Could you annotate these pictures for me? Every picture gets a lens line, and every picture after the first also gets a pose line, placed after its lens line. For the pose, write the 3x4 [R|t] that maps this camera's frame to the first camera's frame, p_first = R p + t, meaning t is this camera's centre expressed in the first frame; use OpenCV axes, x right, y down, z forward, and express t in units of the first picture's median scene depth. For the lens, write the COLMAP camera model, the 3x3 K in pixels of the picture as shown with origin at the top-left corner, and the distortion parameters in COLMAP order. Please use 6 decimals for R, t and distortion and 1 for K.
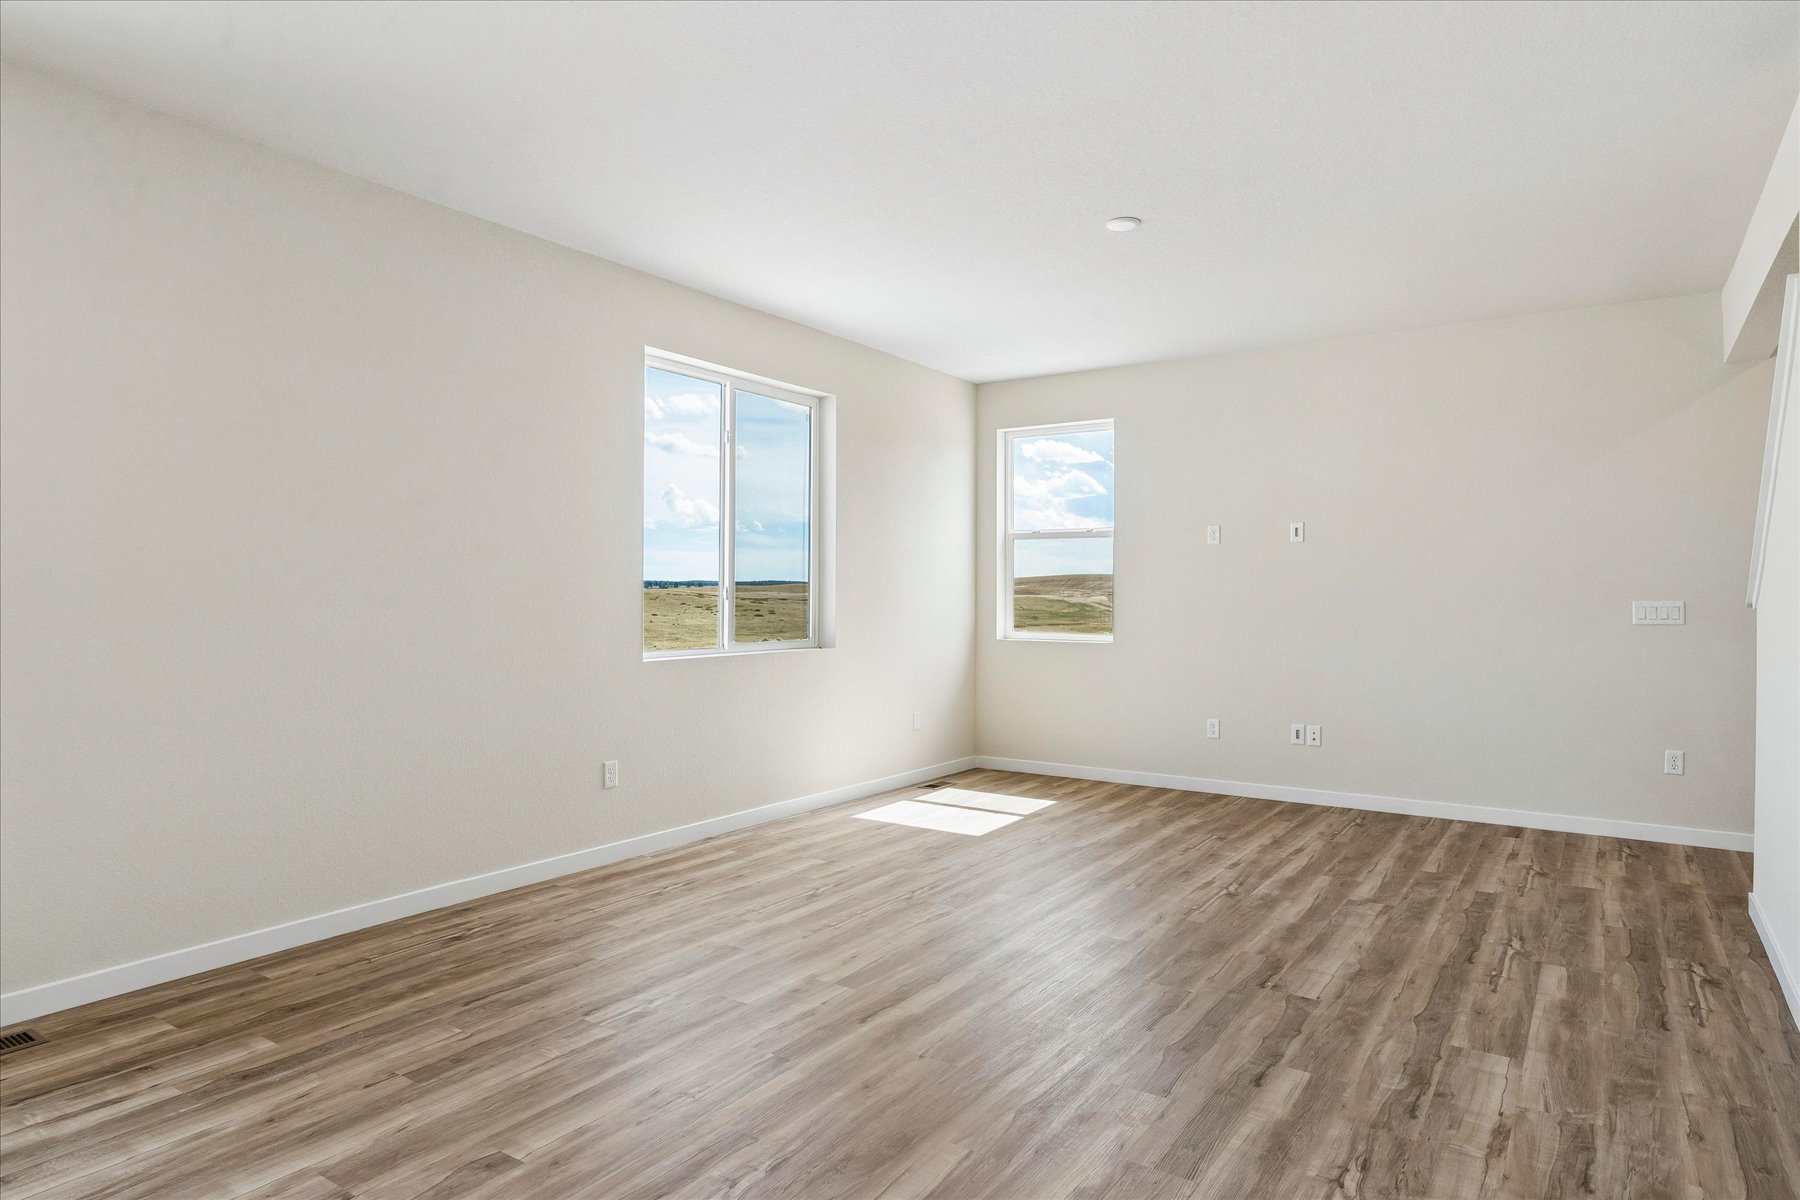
lens RADIAL K [[1091.8, 0, 894.9], [0, 1091.8, 607.6], [0, 0, 1]] dist [0.002338, 0.001568]
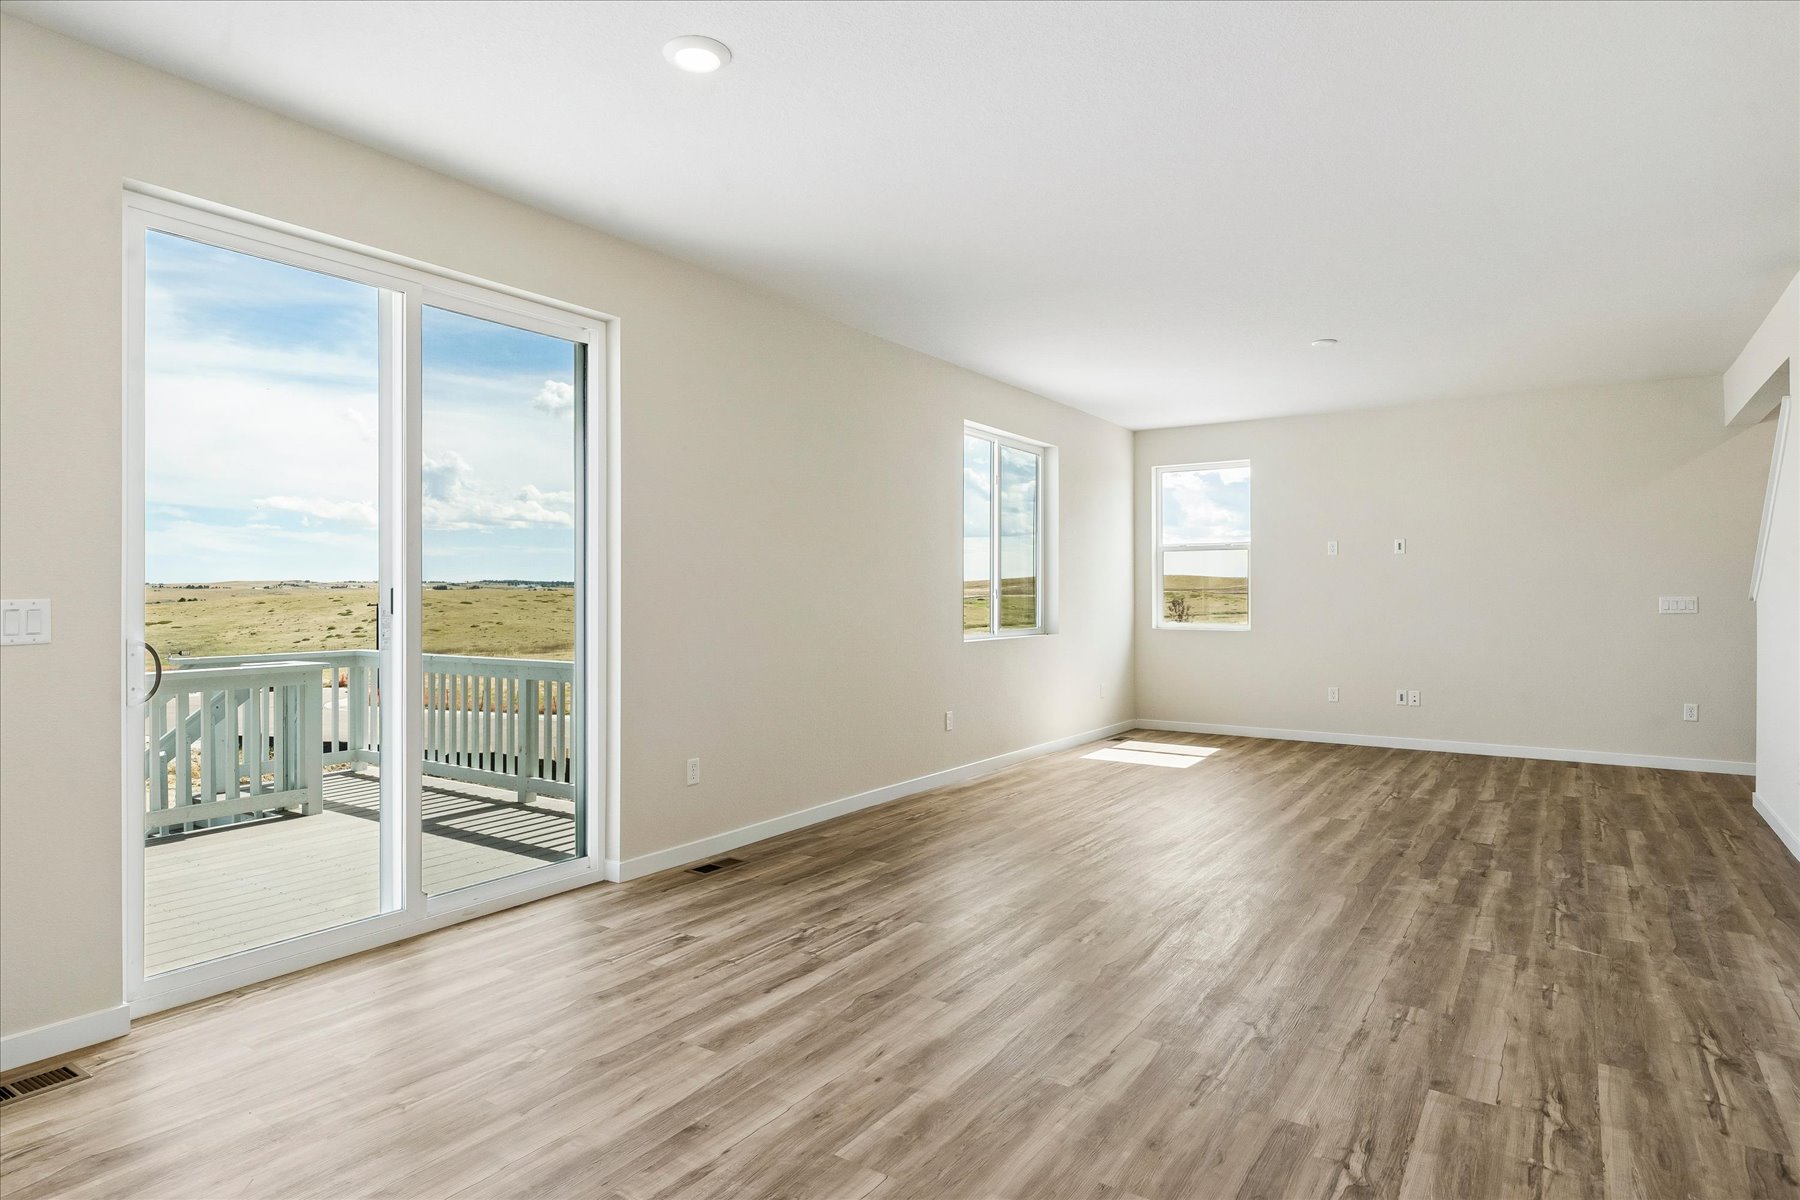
lens RADIAL K [[1042.9, 0, 892.5], [0, 1042.9, 592.1], [0, 0, 1]] dist [0.002389, -0.002232]
pose [[0.999979, -0.006455, 0.000227, -0.350429], [0.006458, 0.999848, -0.016204, 0.006582], [-0.000122, 0.016205, 0.999869, -0.380655]]
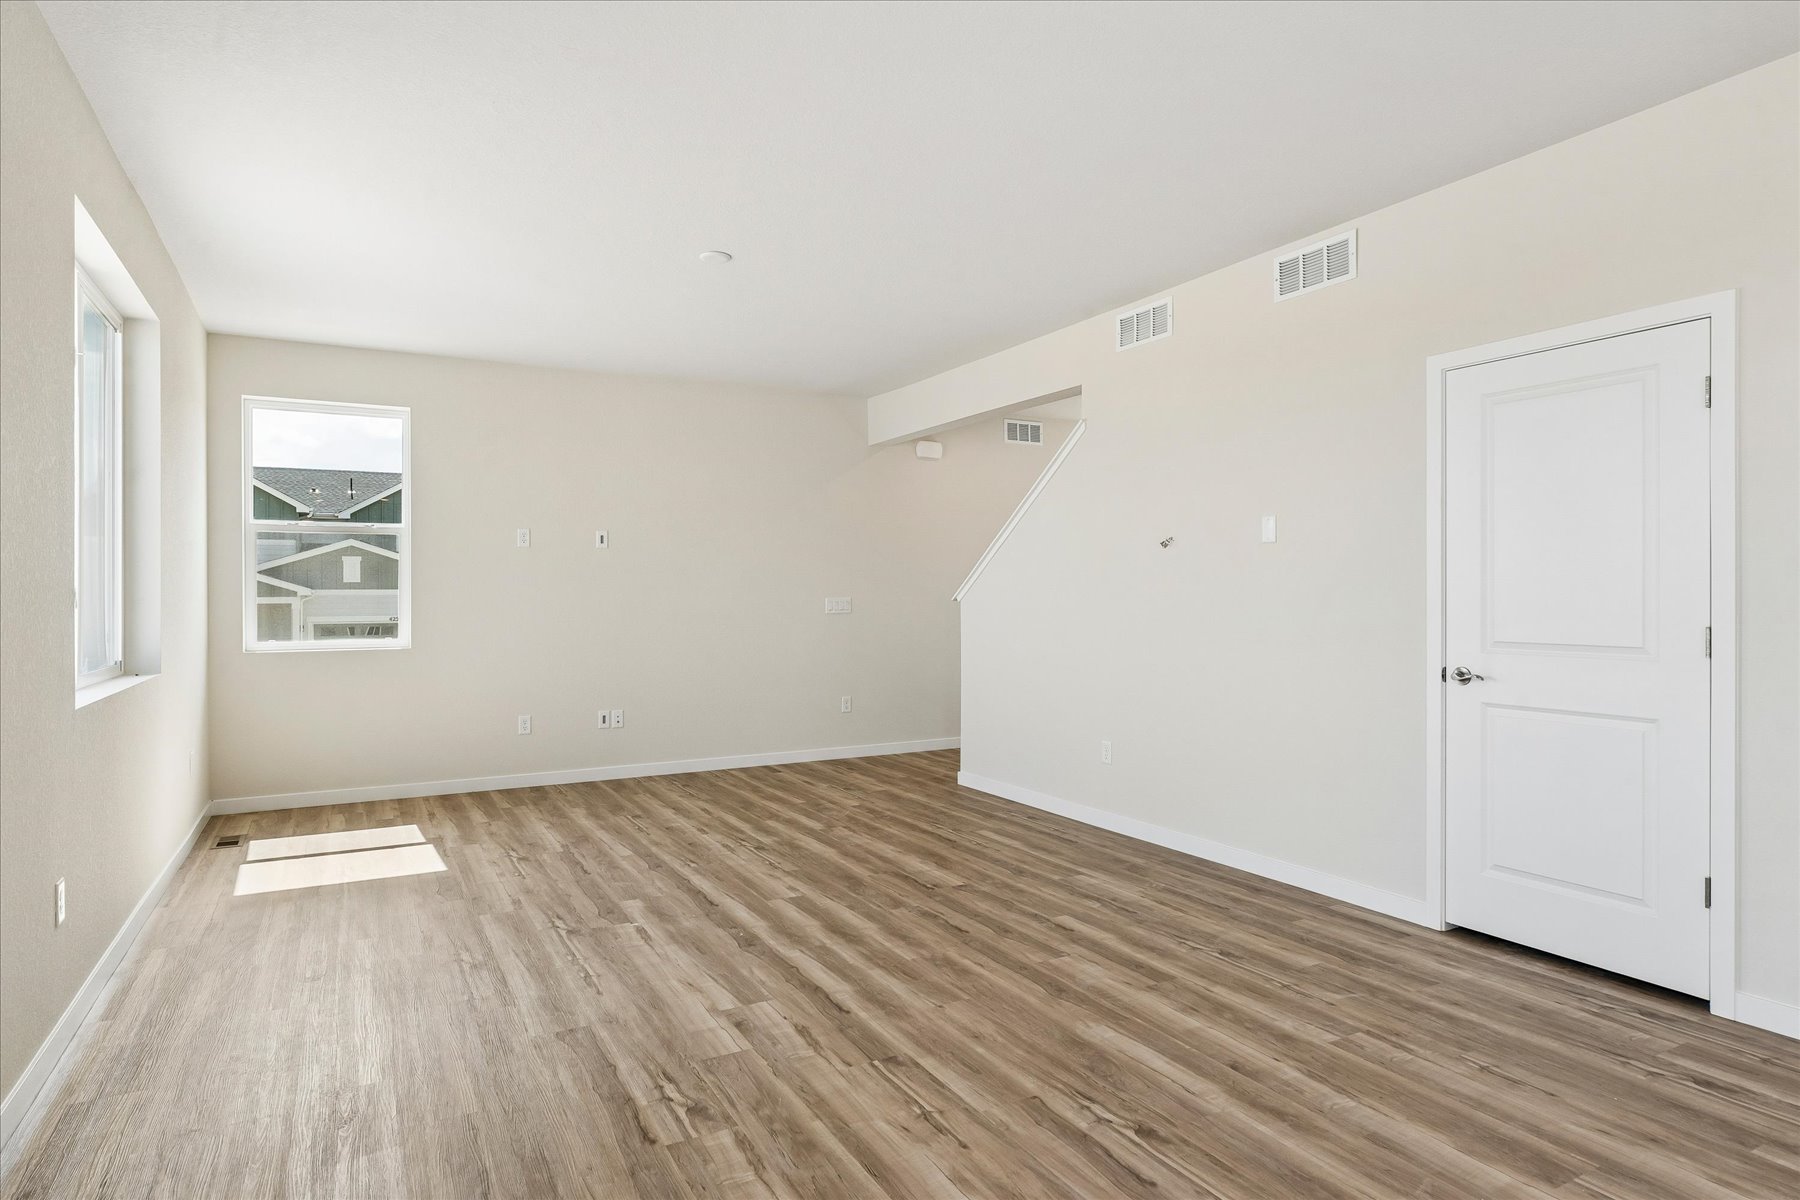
lens RADIAL K [[990.1, 0, 935.3], [0, 990.1, 615.5], [0, 0, 1]] dist [0.000231, 0.001016]
pose [[0.445099, -0.026435, 0.895091, -0.546637], [0.016305, 0.999638, 0.021415, -0.010130], [-0.895333, 0.005063, 0.445369, 0.335001]]
